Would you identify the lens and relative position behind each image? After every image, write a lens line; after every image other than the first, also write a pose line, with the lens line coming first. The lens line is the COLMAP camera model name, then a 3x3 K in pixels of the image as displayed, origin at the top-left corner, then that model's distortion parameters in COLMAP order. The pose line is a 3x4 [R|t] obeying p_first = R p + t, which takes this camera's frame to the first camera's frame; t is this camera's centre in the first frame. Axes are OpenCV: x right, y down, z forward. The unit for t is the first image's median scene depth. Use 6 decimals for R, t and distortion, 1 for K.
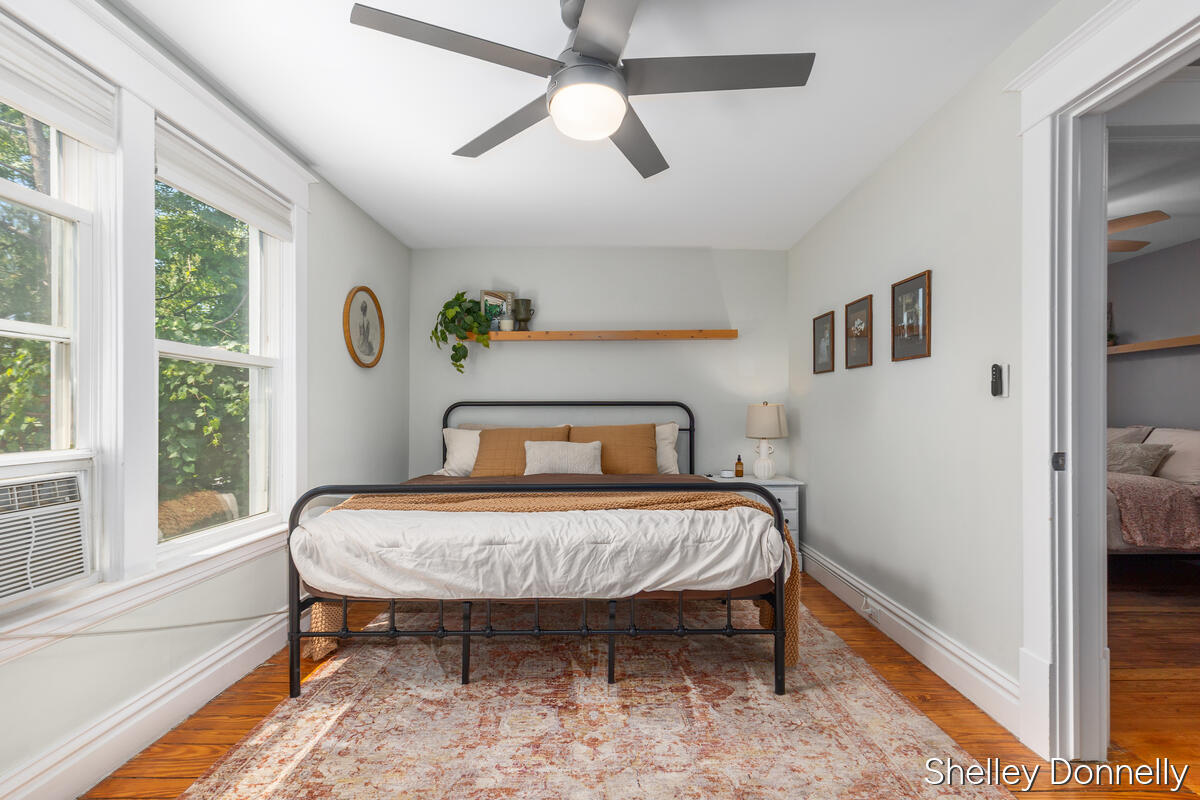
lens RADIAL K [[538.0, 0, 598.7], [0, 538.0, 408.6], [0, 0, 1]] dist [0.000230, -0.000043]
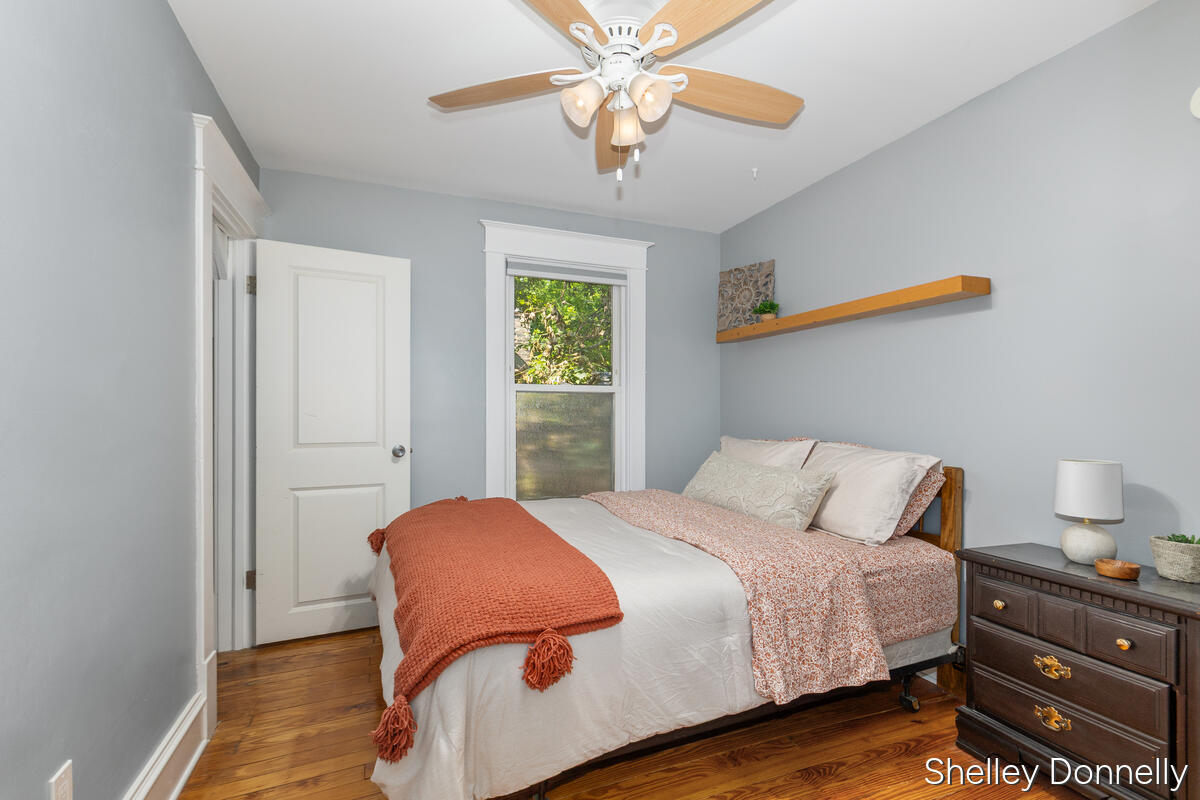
lens RADIAL K [[538.0, 0, 598.7], [0, 538.0, 408.6], [0, 0, 1]] dist [0.000230, -0.000043]
pose [[0.925021, 0.002518, 0.379909, 0.655605], [-0.001074, 0.999991, -0.004012, -0.004705], [-0.379916, 0.003303, 0.925015, 0.601282]]
